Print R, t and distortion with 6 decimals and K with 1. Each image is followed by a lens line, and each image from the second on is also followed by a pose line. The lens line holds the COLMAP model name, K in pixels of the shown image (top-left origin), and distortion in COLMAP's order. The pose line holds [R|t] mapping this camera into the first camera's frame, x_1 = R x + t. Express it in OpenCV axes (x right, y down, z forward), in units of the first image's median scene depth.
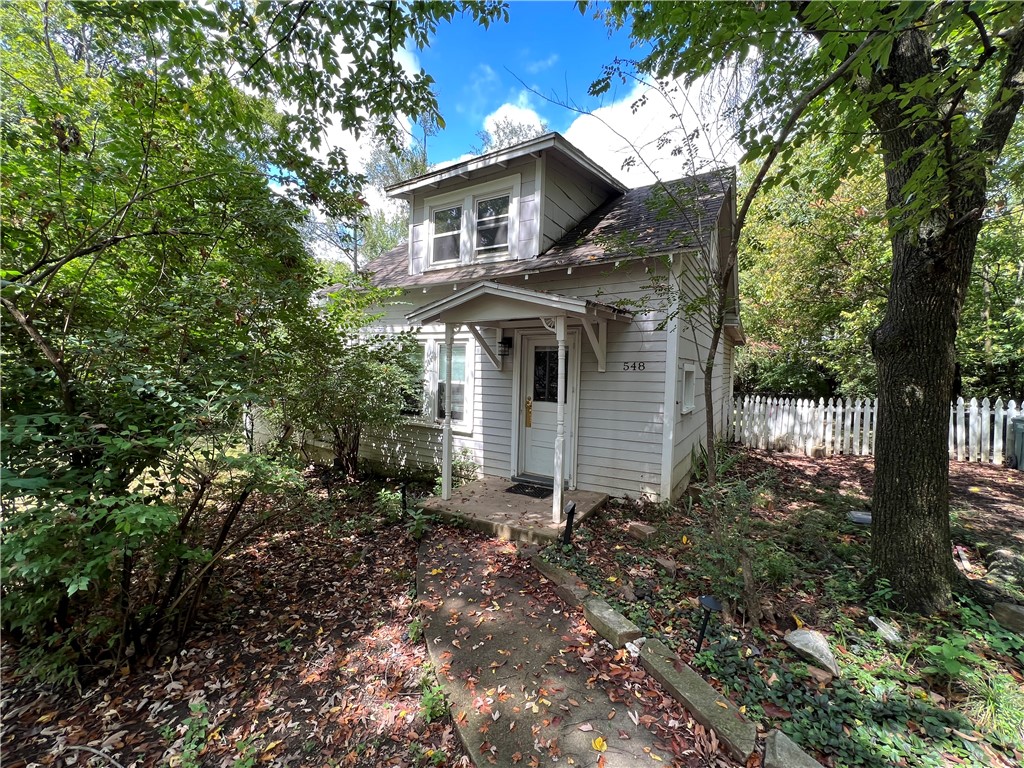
lens RADIAL K [[408.0, 0, 512.9], [0, 408.0, 381.6], [0, 0, 1]] dist [-0.000323, -0.000179]
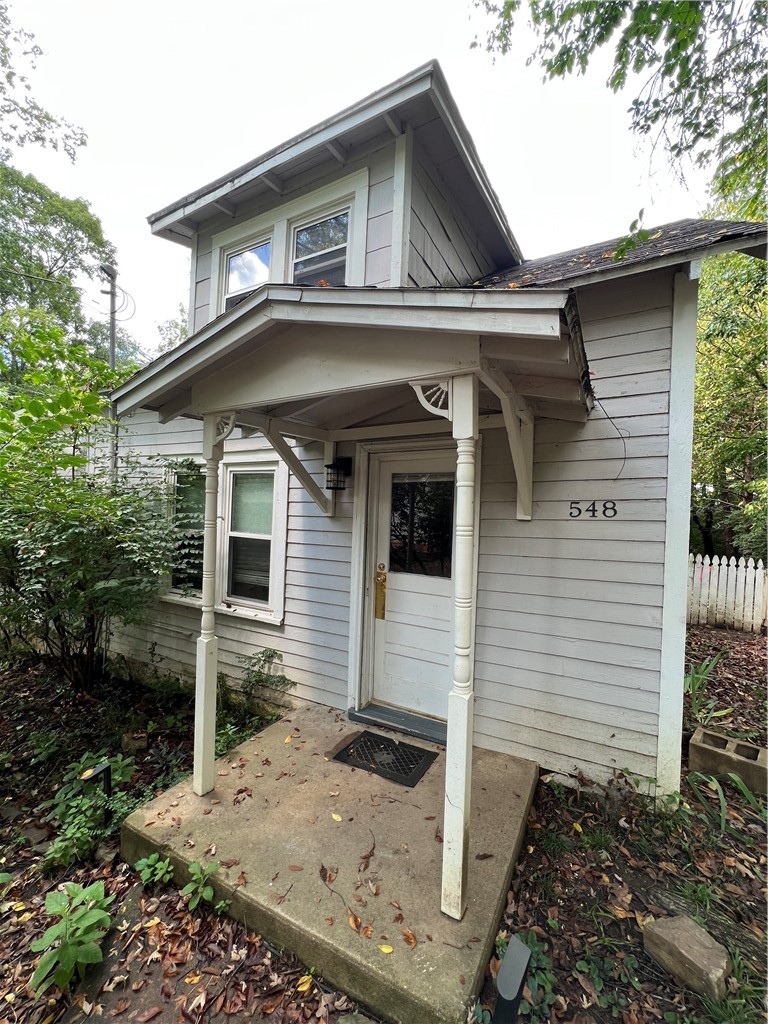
lens RADIAL K [[408.6, 0, 388.6], [0, 408.6, 511.4], [0, 0, 1]] dist [0.000437, -0.000176]
pose [[0.998450, 0.006419, 0.055276, 0.018269], [-0.004044, 0.999068, -0.042970, -0.010679], [-0.055500, 0.042679, 0.997546, 0.445905]]
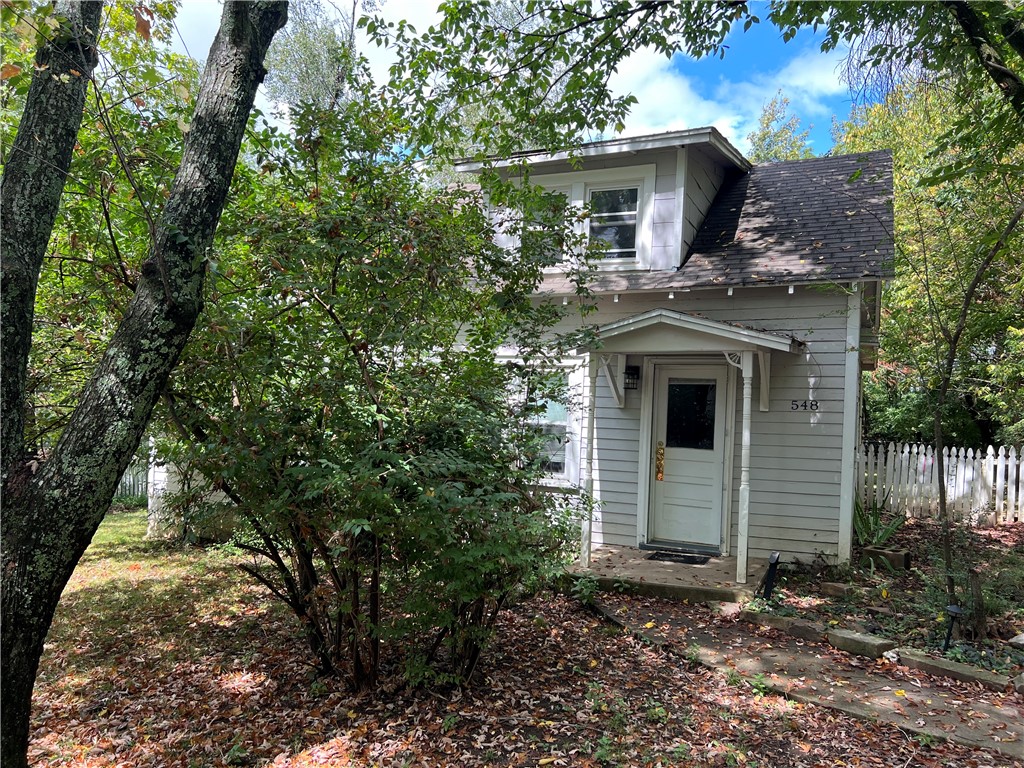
lens RADIAL K [[772.0, 0, 512.0], [0, 772.0, 388.5], [0, 0, 1]] dist [0.042254, -0.039054]
pose [[0.991646, 0.009939, 0.128609, -0.446919], [-0.004664, 0.999138, -0.041258, -0.002510], [-0.128908, 0.040314, 0.990837, -0.456274]]
